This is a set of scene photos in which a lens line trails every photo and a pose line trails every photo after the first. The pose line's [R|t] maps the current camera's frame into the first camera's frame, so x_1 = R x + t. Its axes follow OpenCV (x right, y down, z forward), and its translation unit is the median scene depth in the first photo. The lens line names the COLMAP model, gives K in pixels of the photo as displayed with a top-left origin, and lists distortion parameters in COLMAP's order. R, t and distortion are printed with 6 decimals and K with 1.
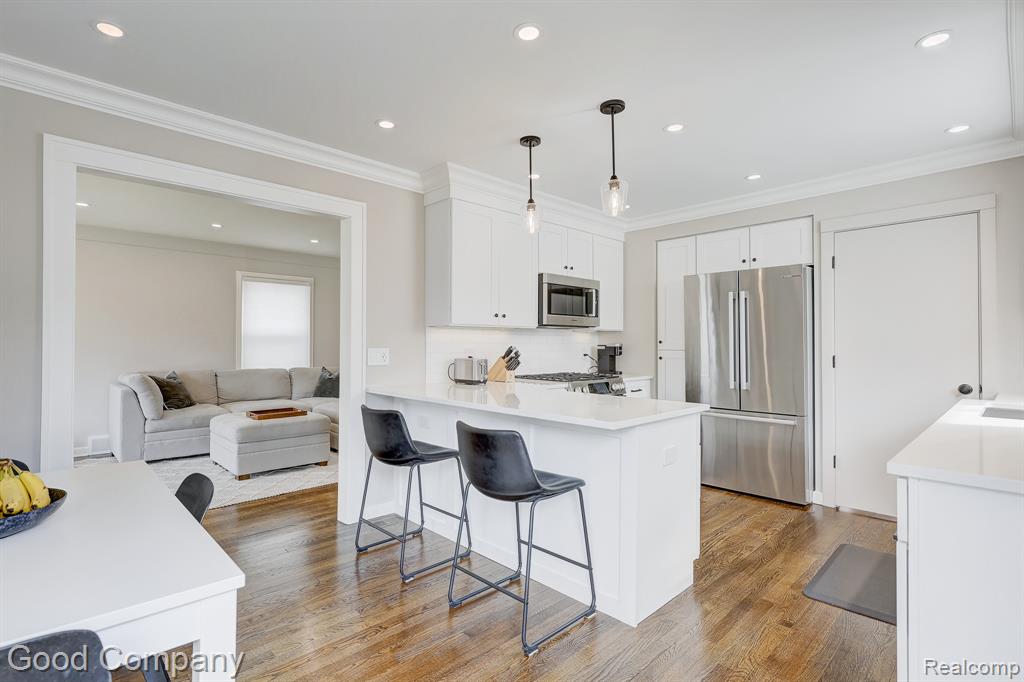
lens RADIAL K [[487.7, 0, 489.4], [0, 487.7, 340.6], [0, 0, 1]] dist [0.002357, 0.000053]
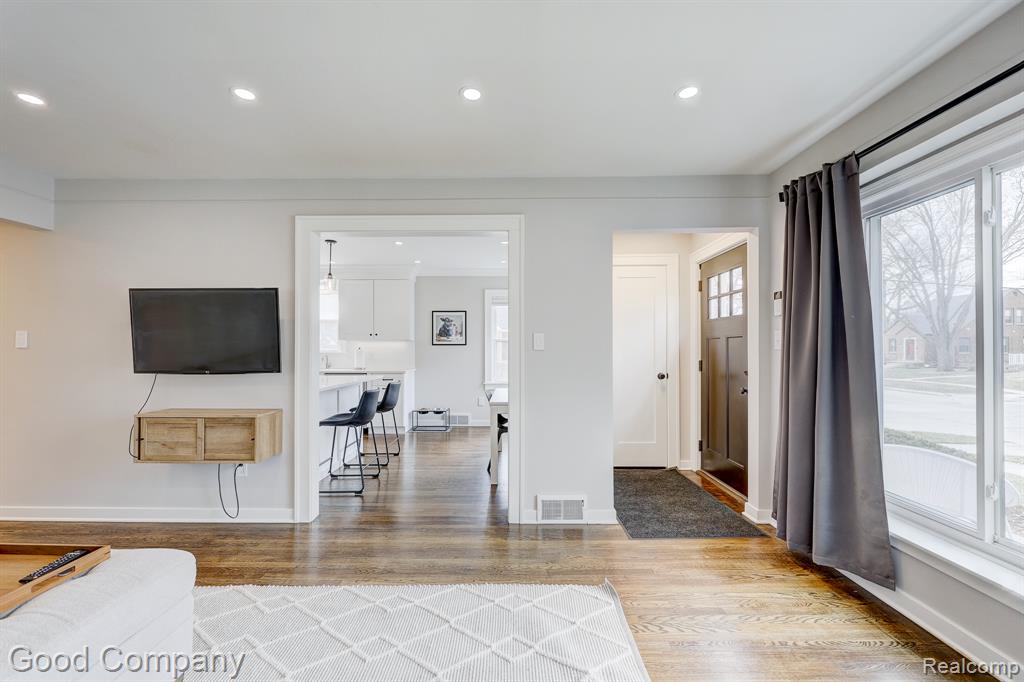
lens RADIAL K [[417.3, 0, 506.4], [0, 417.3, 345.1], [0, 0, 1]] dist [0.000559, 0.000211]
pose [[-0.724628, 0.003004, 0.689134, -1.002128], [-0.006157, 0.999922, -0.010833, 0.001130], [-0.689113, -0.012093, -0.724553, 1.117715]]
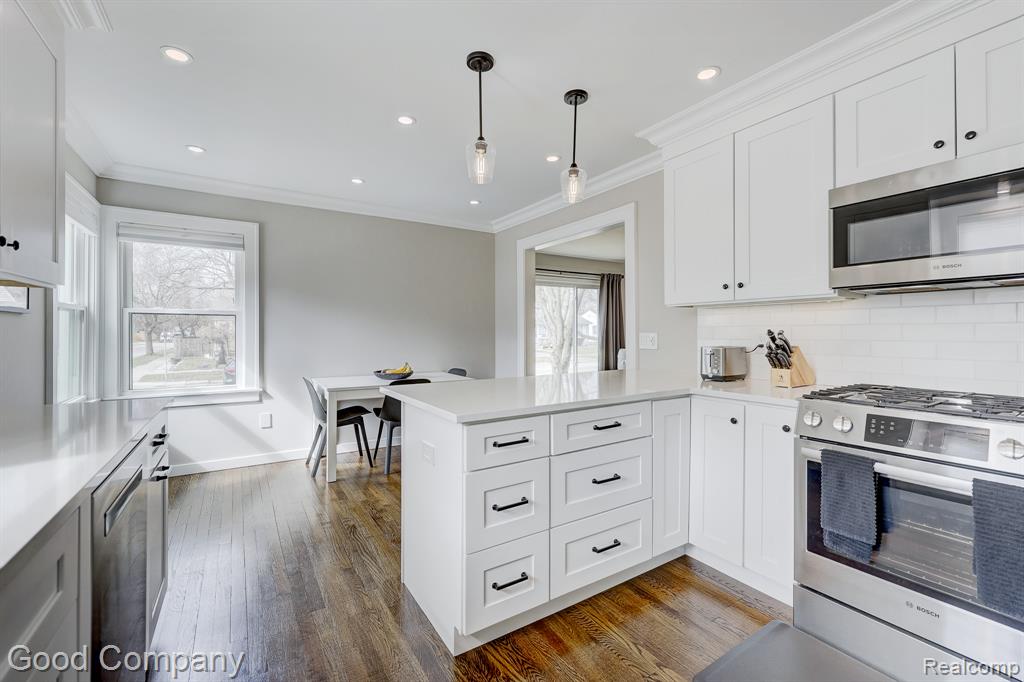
lens RADIAL K [[435.9, 0, 523.7], [0, 435.9, 332.3], [0, 0, 1]] dist [-0.000471, -0.000148]
pose [[-0.160953, -0.002314, -0.986959, 0.628102], [0.007995, 0.999961, -0.003648, 0.013986], [0.986930, -0.008478, -0.160928, 0.743151]]
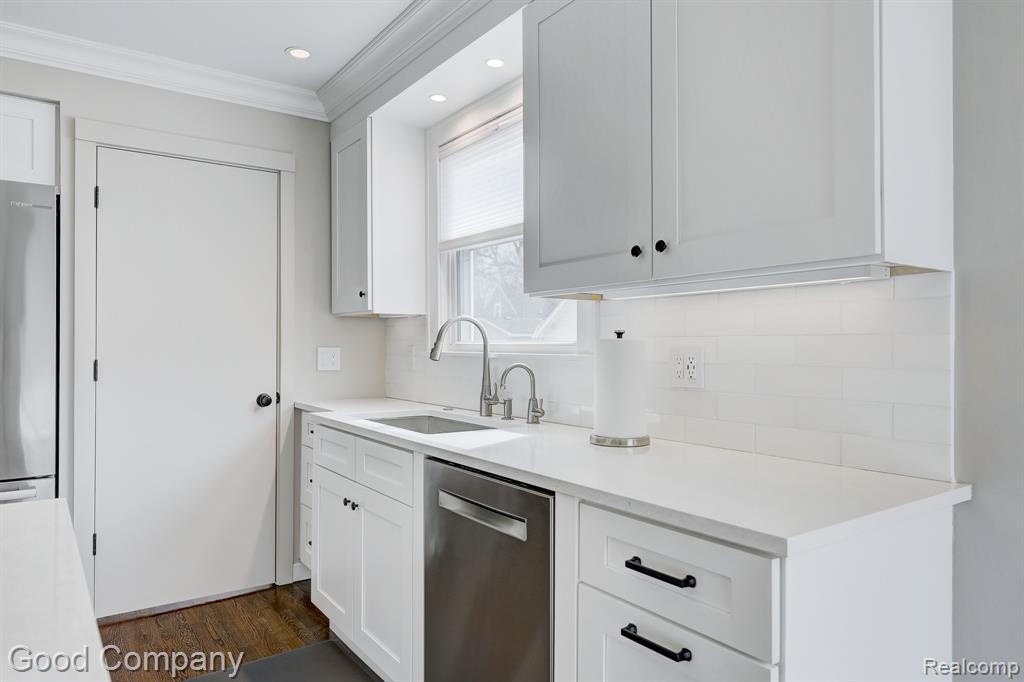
lens RADIAL K [[653.4, 0, 508.1], [0, 653.4, 345.9], [0, 0, 1]] dist [0.000505, 0.000802]
pose [[0.124605, 0.002155, 0.992204, 0.003803], [-0.010706, 0.999942, -0.000827, 0.008804], [-0.992149, -0.010519, 0.124621, 0.381508]]
